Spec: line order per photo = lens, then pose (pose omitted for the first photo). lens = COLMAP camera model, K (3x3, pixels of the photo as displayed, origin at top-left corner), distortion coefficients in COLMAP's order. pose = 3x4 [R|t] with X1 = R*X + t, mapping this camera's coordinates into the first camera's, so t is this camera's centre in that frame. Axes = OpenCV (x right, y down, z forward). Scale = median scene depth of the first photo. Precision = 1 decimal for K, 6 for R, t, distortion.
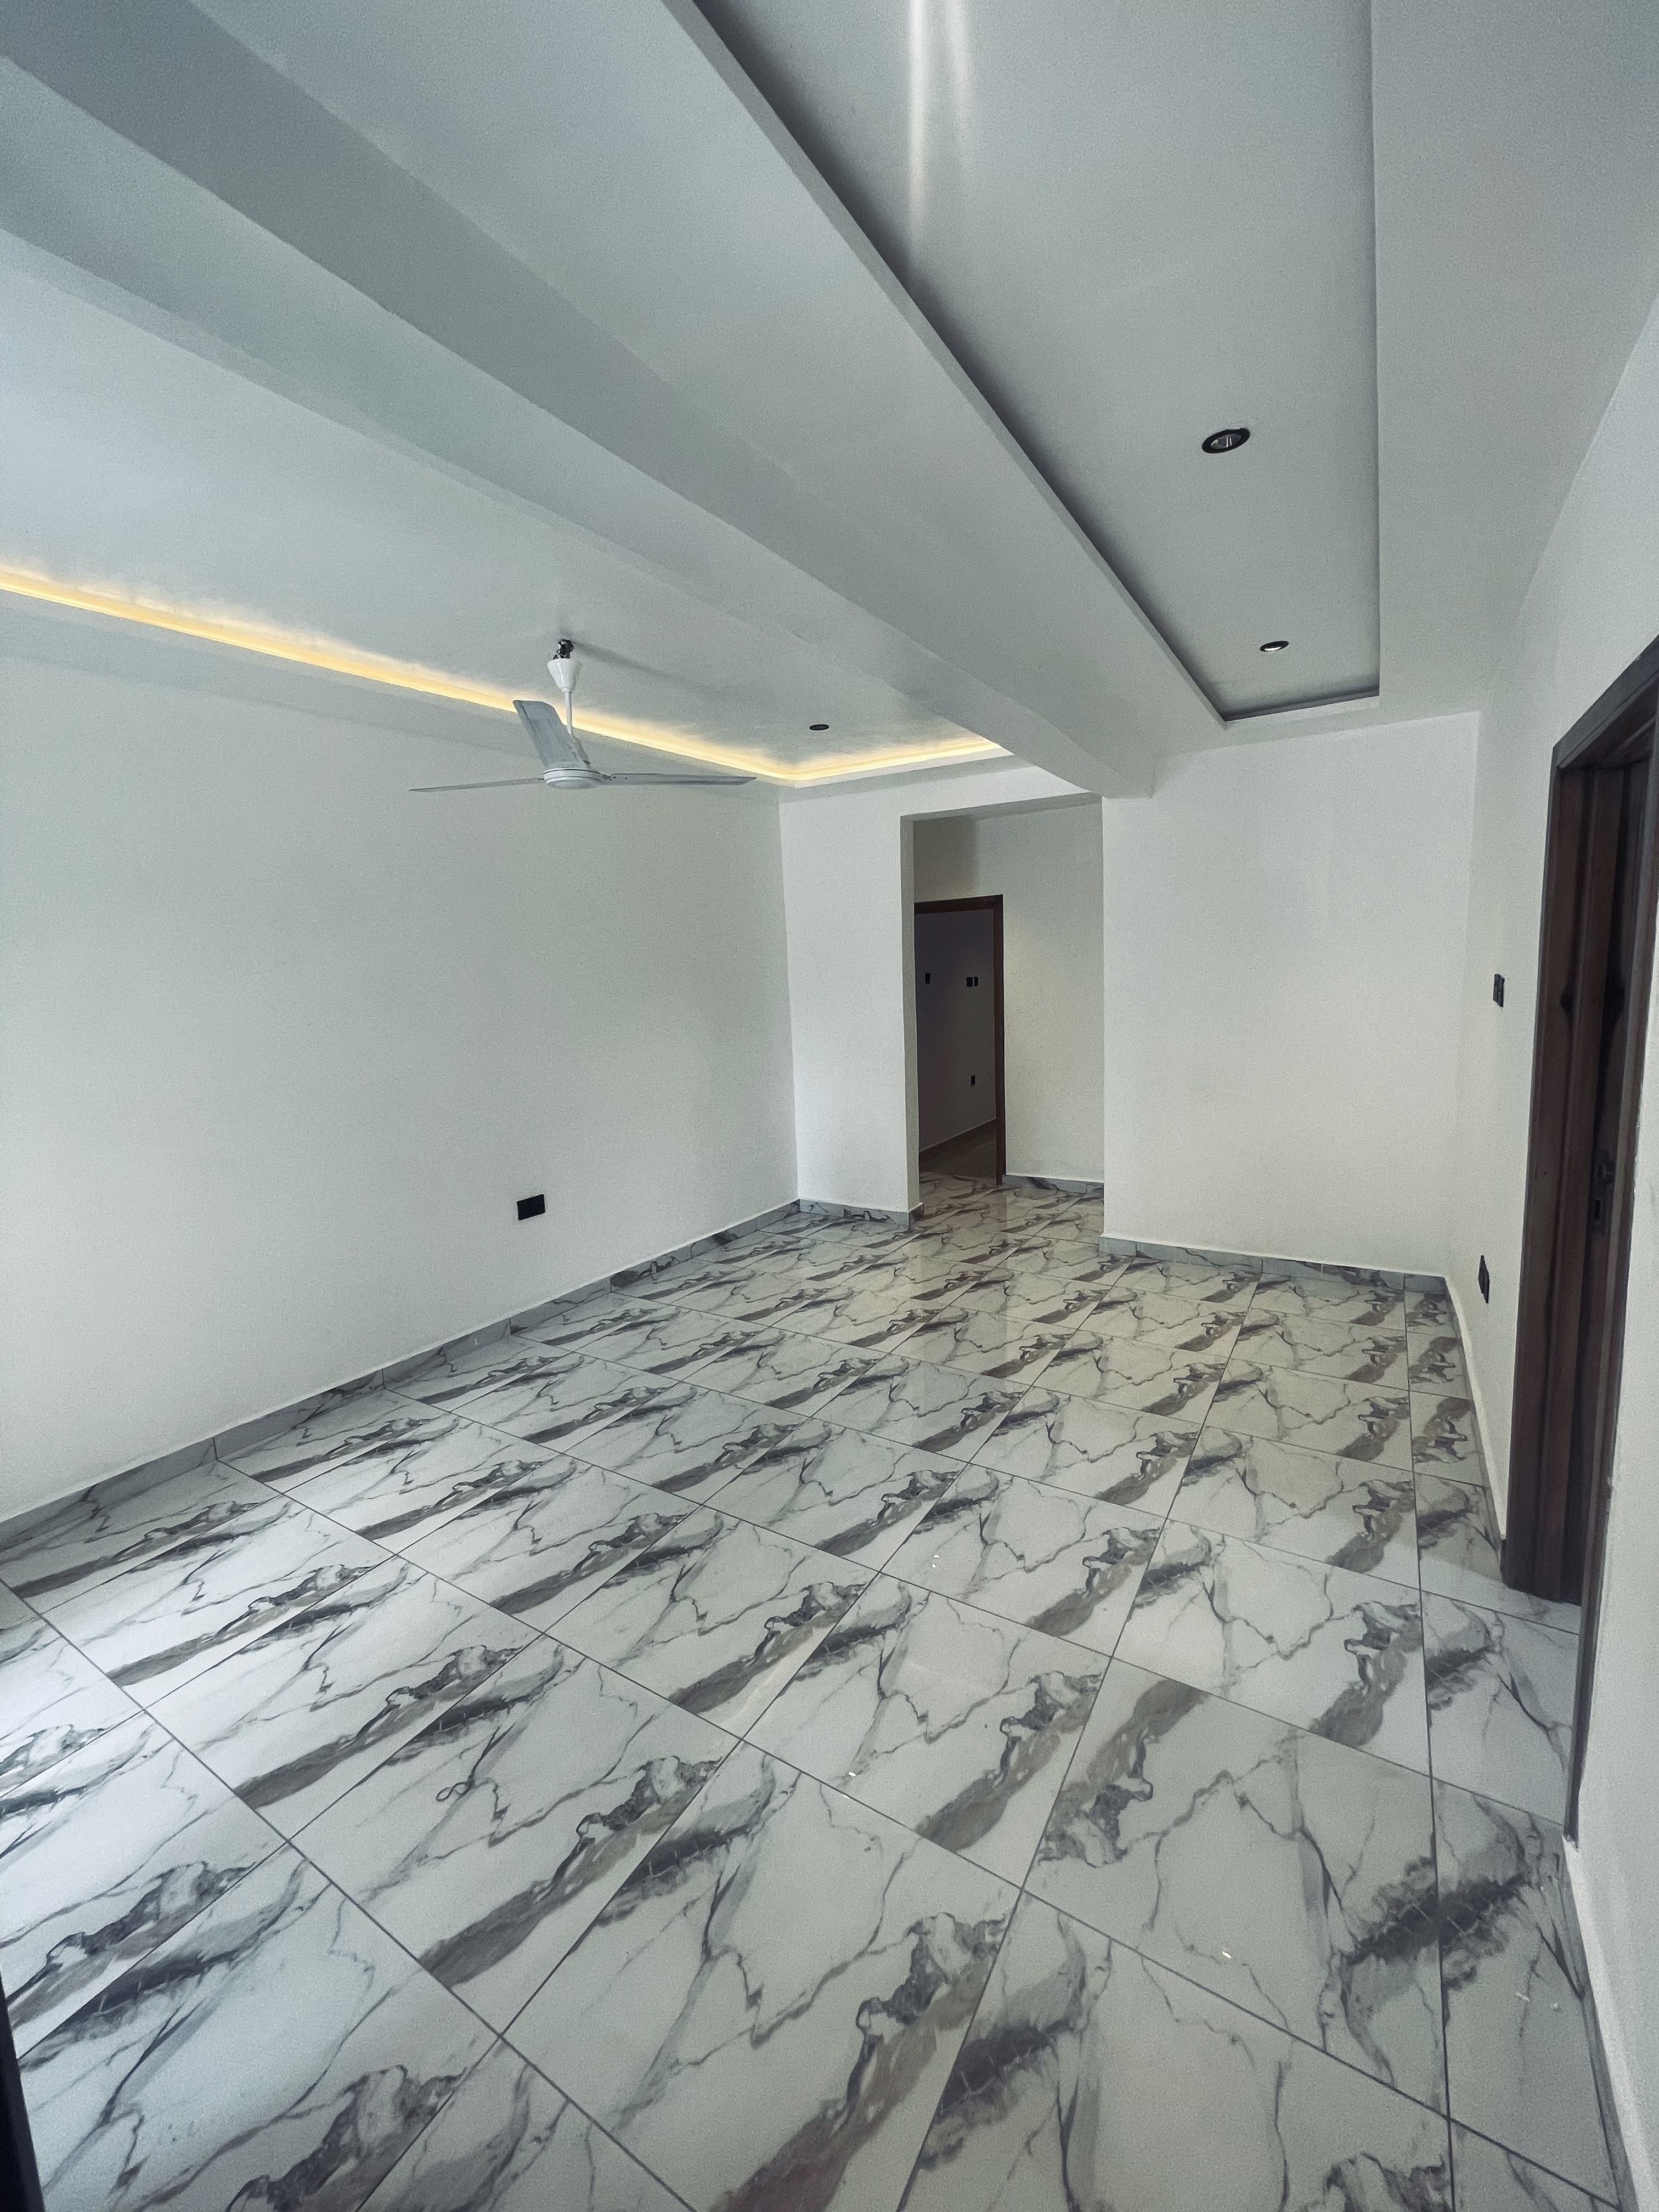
lens RADIAL K [[893.4, 0, 814.0], [0, 893.4, 1097.4], [0, 0, 1]] dist [-0.001480, -0.000186]
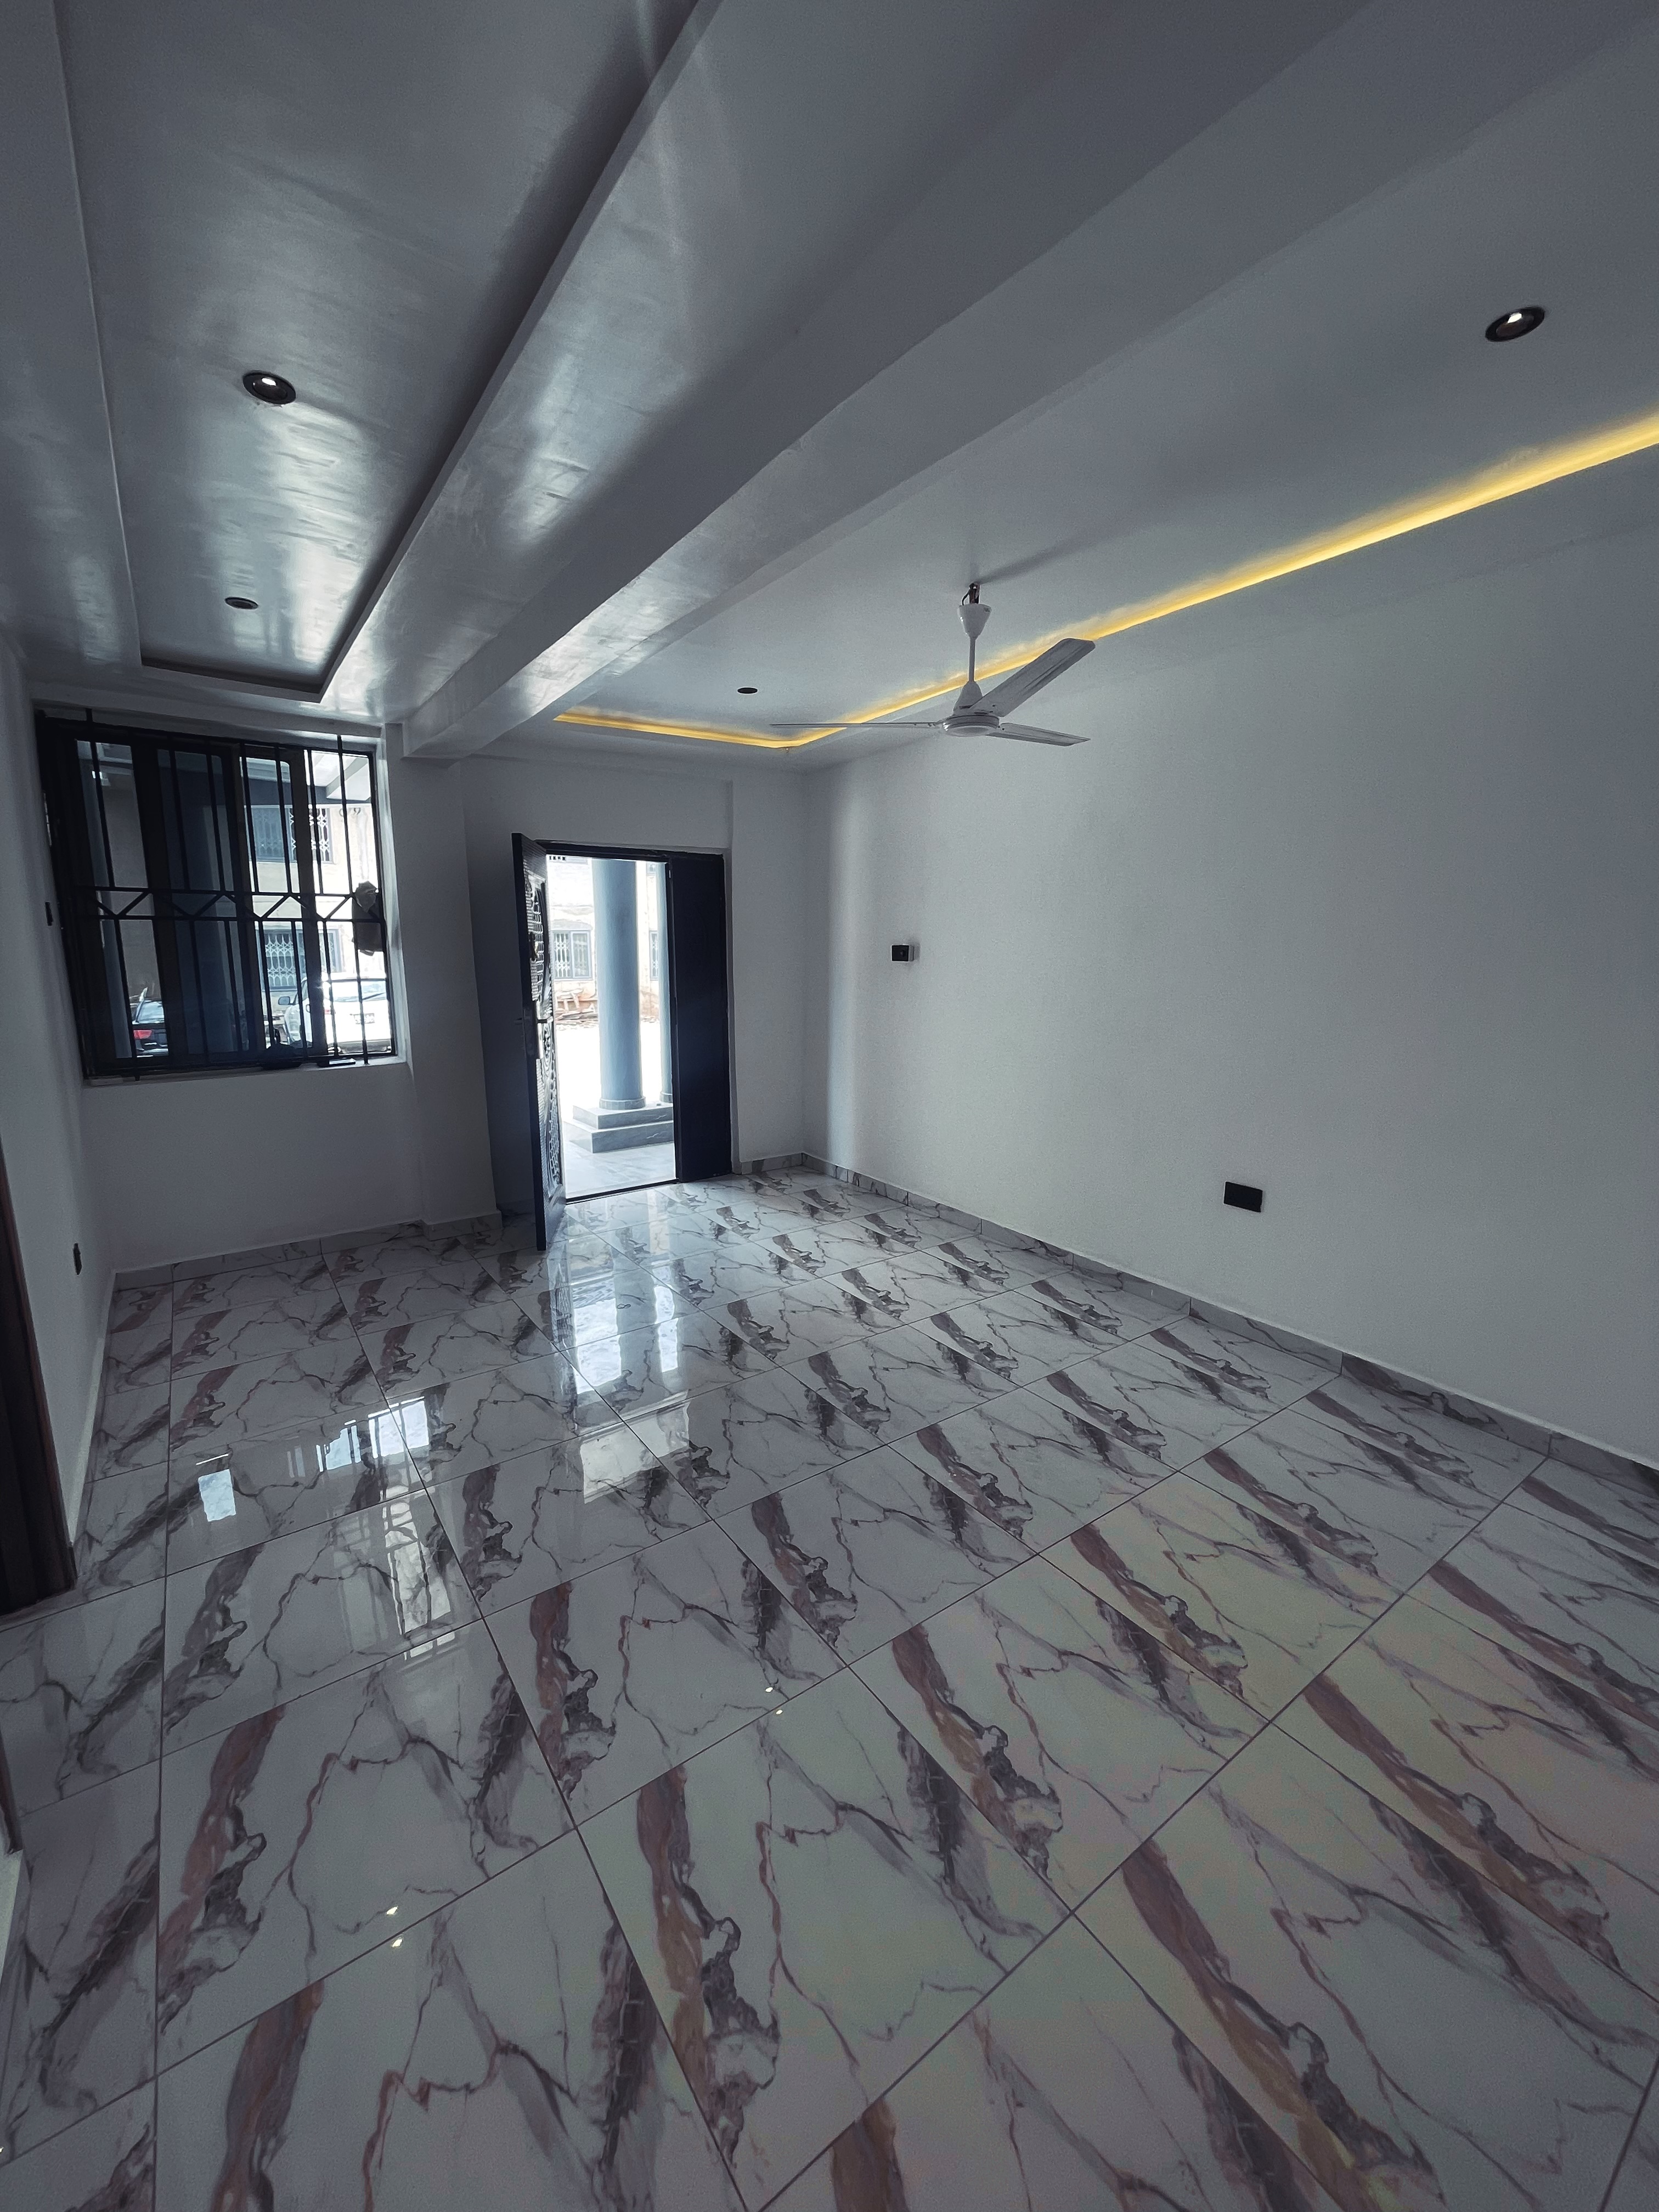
lens RADIAL K [[892.5, 0, 826.3], [0, 892.5, 1045.4], [0, 0, 1]] dist [0.001688, -0.000158]
pose [[-0.380566, 0.150331, -0.912453, 0.613691], [-0.111361, 0.972067, 0.206600, -0.154582], [0.918024, 0.180237, -0.353194, 0.969786]]
